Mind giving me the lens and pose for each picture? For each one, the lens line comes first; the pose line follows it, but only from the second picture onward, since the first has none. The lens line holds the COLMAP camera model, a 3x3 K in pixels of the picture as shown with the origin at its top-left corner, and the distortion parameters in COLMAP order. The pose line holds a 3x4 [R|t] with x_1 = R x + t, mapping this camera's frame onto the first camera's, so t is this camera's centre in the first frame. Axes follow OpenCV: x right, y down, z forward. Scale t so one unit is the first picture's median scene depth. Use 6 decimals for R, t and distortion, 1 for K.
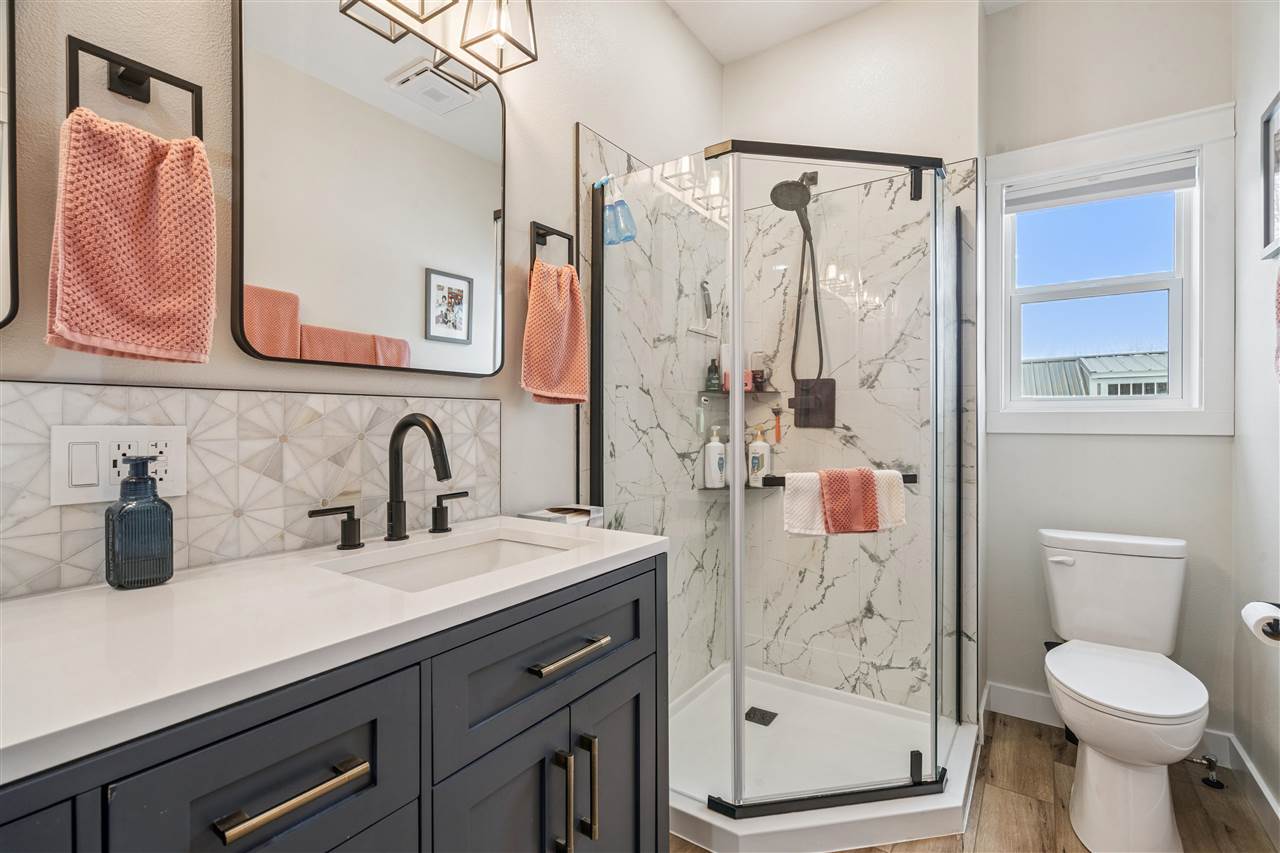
lens RADIAL K [[580.4, 0, 640.5], [0, 580.4, 426.4], [0, 0, 1]] dist [-0.009436, 0.003113]
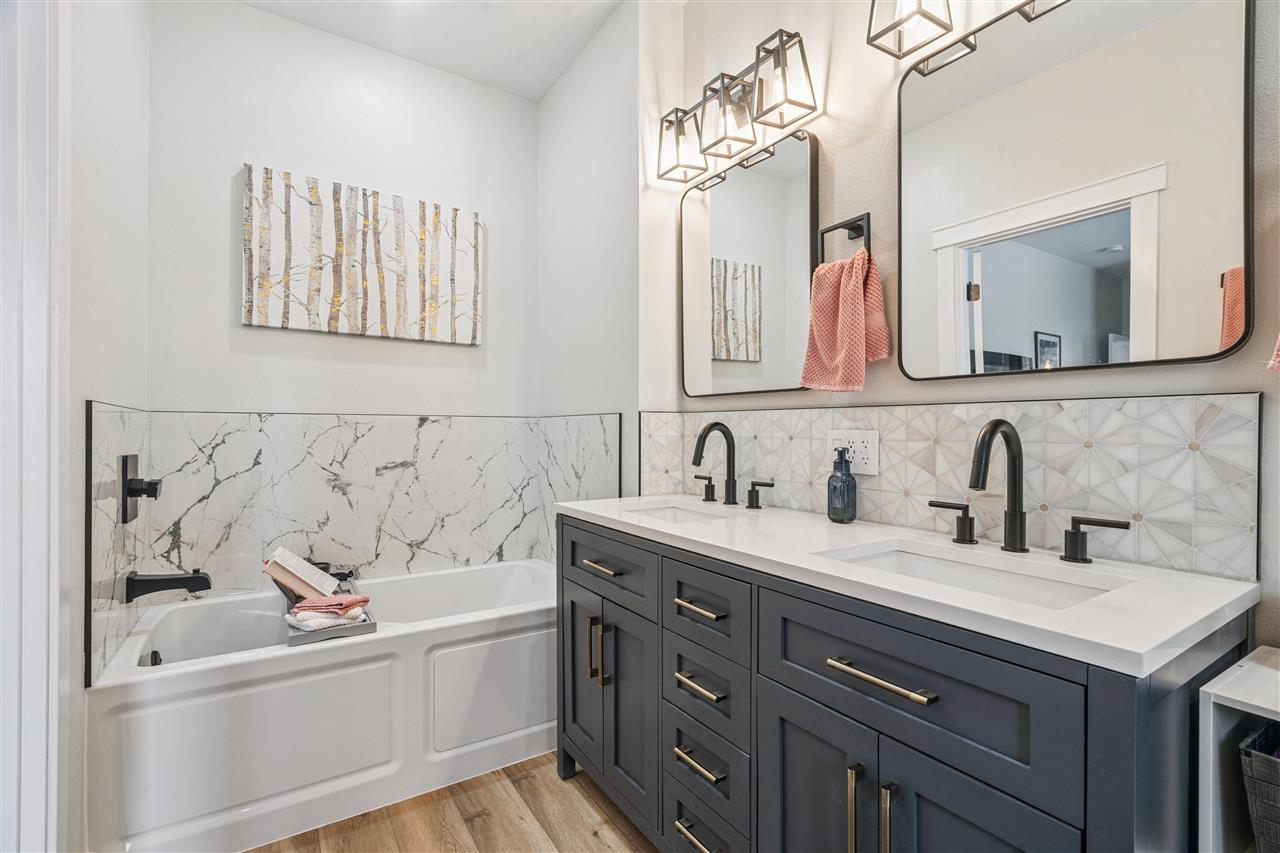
lens RADIAL K [[580.4, 0, 636.8], [0, 580.4, 421.2], [0, 0, 1]] dist [-0.009436, 0.003113]
pose [[-0.366043, 0.004238, -0.930588, 0.798553], [0.005559, 0.999982, 0.002368, -0.029736], [0.930581, -0.004306, -0.366060, 0.874080]]
